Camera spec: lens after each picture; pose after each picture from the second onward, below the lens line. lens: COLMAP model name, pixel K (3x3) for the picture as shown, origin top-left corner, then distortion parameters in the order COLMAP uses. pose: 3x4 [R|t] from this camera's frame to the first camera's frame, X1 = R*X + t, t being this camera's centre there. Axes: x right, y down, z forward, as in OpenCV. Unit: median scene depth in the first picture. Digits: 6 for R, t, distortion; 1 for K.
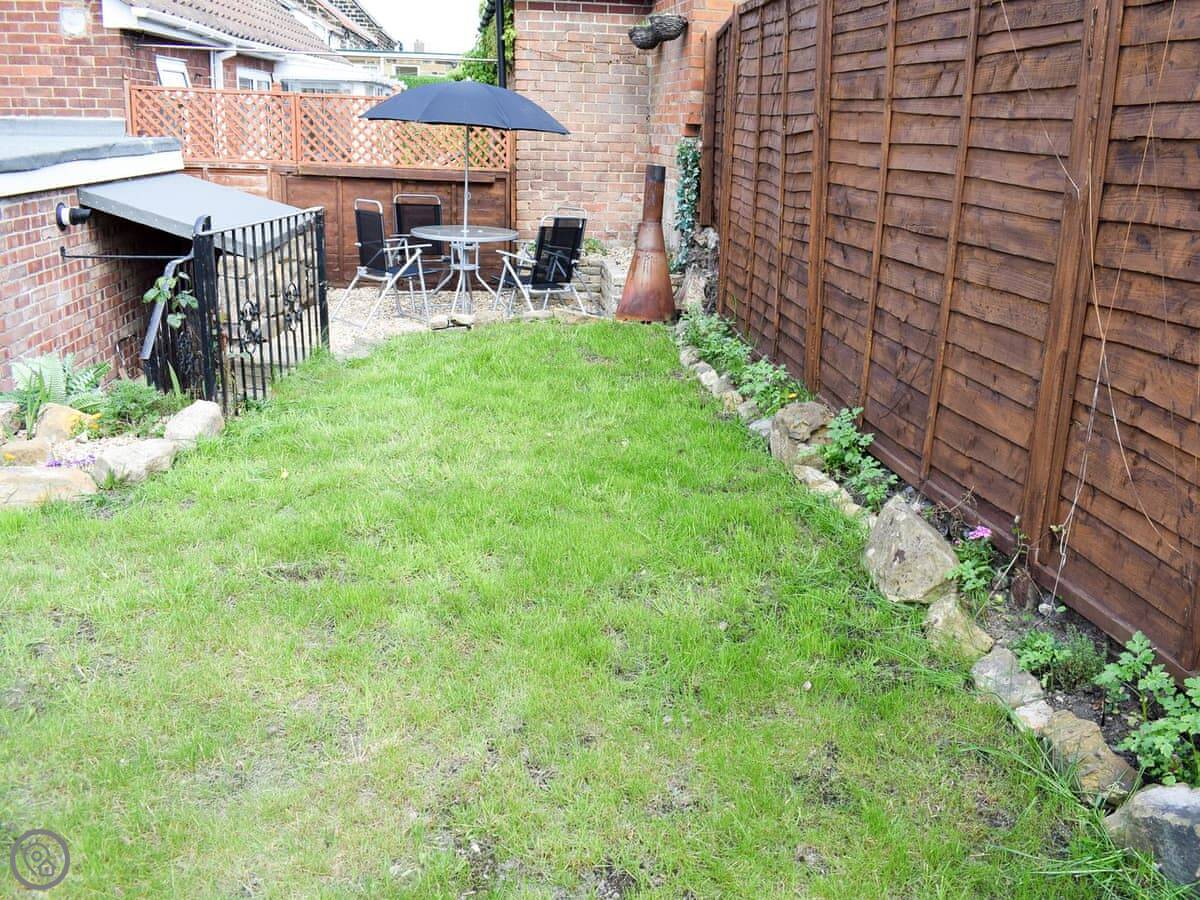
lens RADIAL K [[1066.6, 0, 667.6], [0, 1066.6, 432.4], [0, 0, 1]] dist [-0.088851, 0.009477]
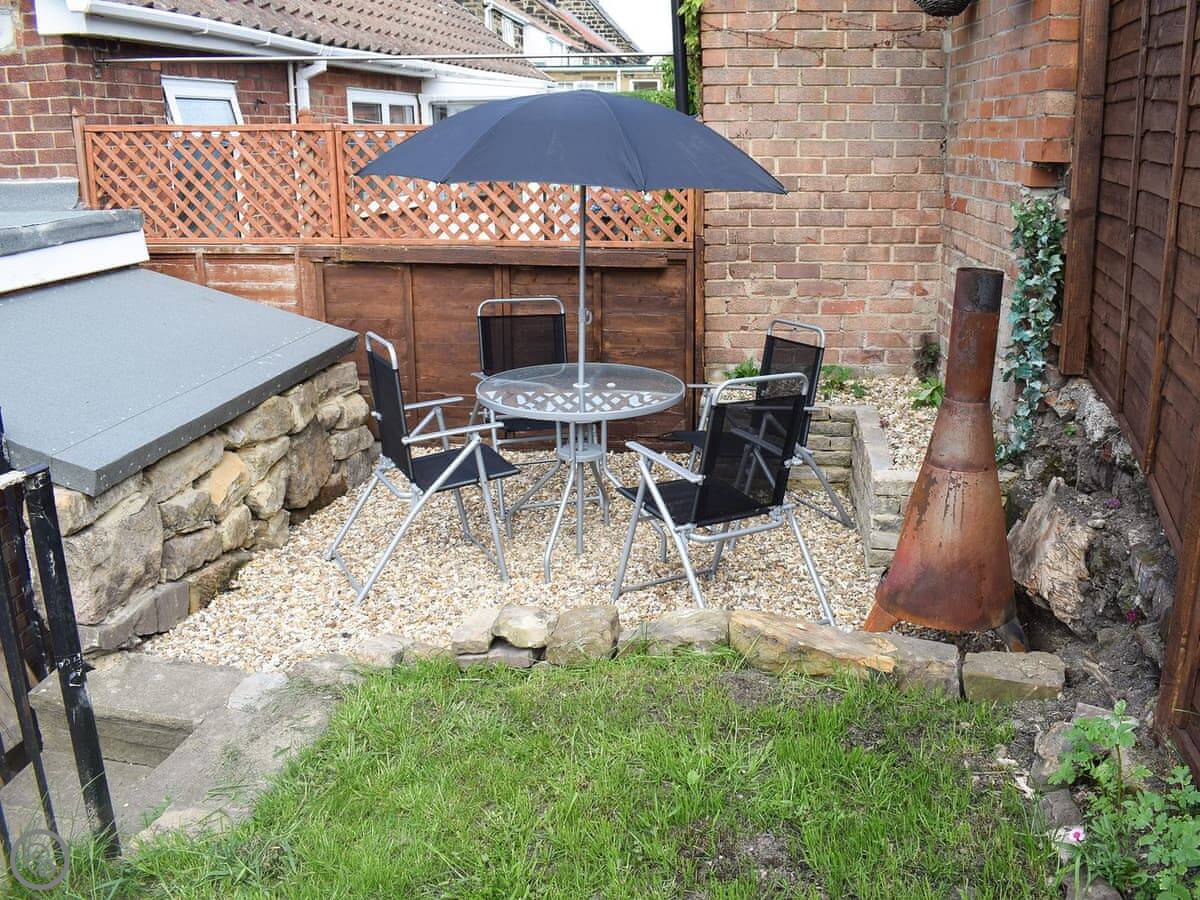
lens RADIAL K [[1066.6, 0, 667.6], [0, 1066.6, 432.4], [0, 0, 1]] dist [-0.088851, 0.009477]
pose [[0.970609, 0.022314, -0.239624, -0.024649], [-0.024789, 0.999666, -0.007320, -0.150627], [0.239381, 0.013045, 0.970838, 0.468411]]
